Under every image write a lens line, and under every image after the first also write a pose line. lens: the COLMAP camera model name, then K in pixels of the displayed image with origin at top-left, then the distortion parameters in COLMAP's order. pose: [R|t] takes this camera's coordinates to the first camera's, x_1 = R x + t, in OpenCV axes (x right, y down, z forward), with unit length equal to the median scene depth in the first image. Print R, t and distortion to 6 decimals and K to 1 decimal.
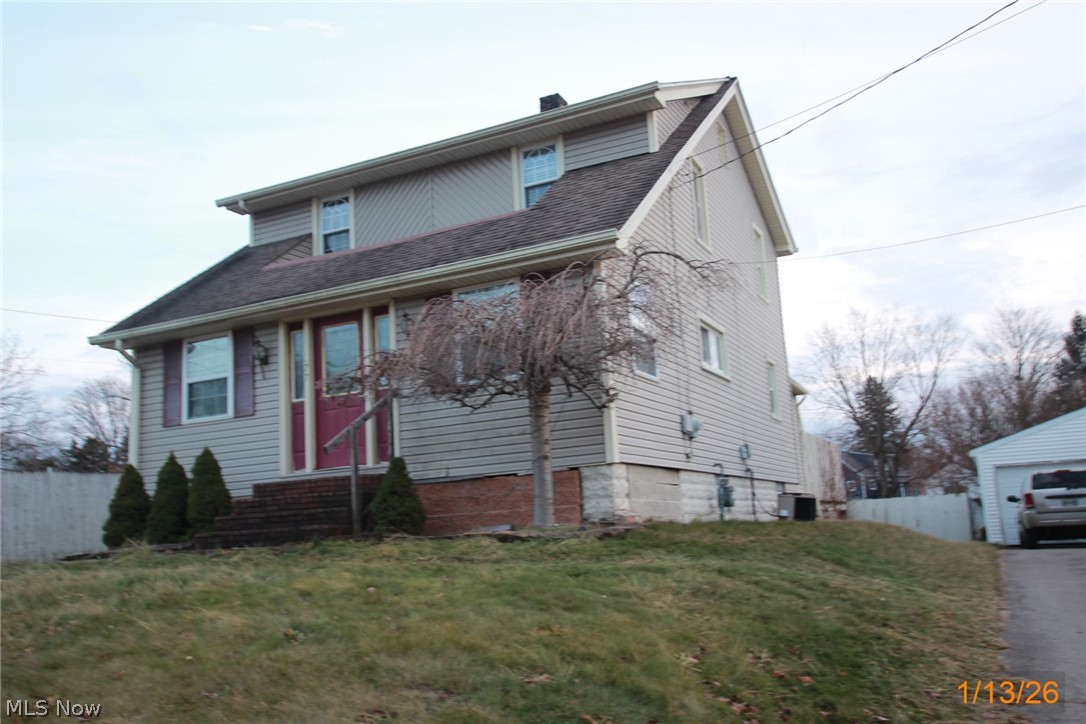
lens RADIAL K [[928.4, 0, 543.0], [0, 928.4, 362.0], [0, 0, 1]] dist [-0.007604, 0.004321]
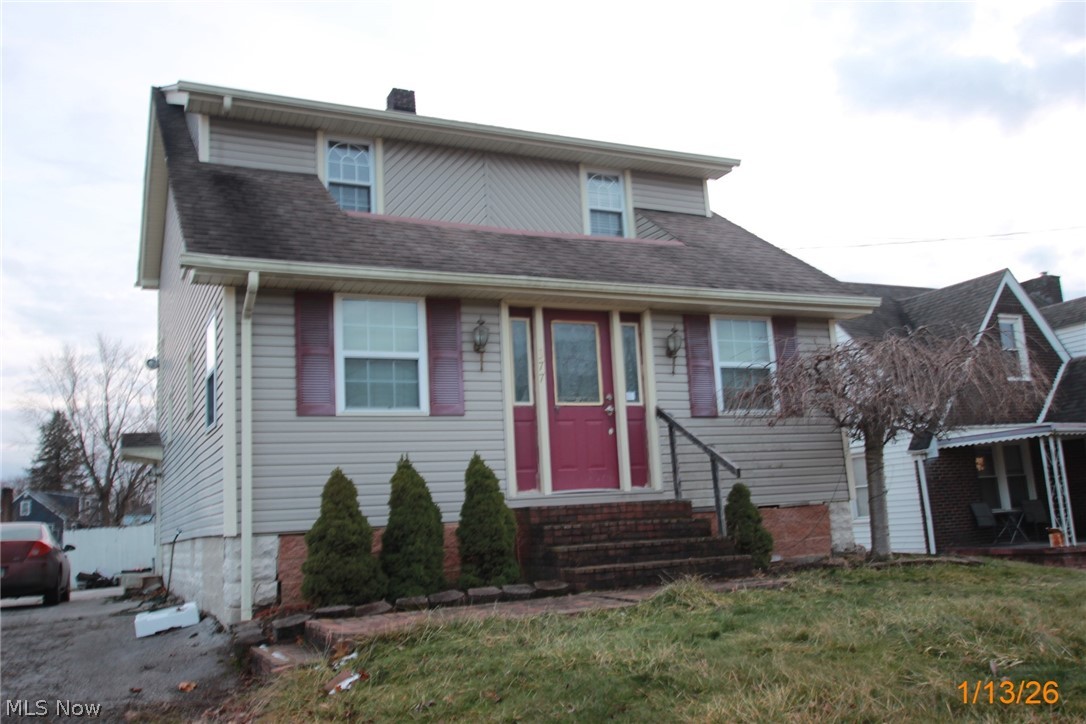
lens RADIAL K [[928.4, 0, 543.0], [0, 928.4, 362.0], [0, 0, 1]] dist [-0.007604, 0.004321]
pose [[0.628909, 0.154382, 0.761997, -0.857645], [-0.118970, 0.987654, -0.101909, 0.083955], [-0.768323, -0.026563, 0.639511, 0.461383]]
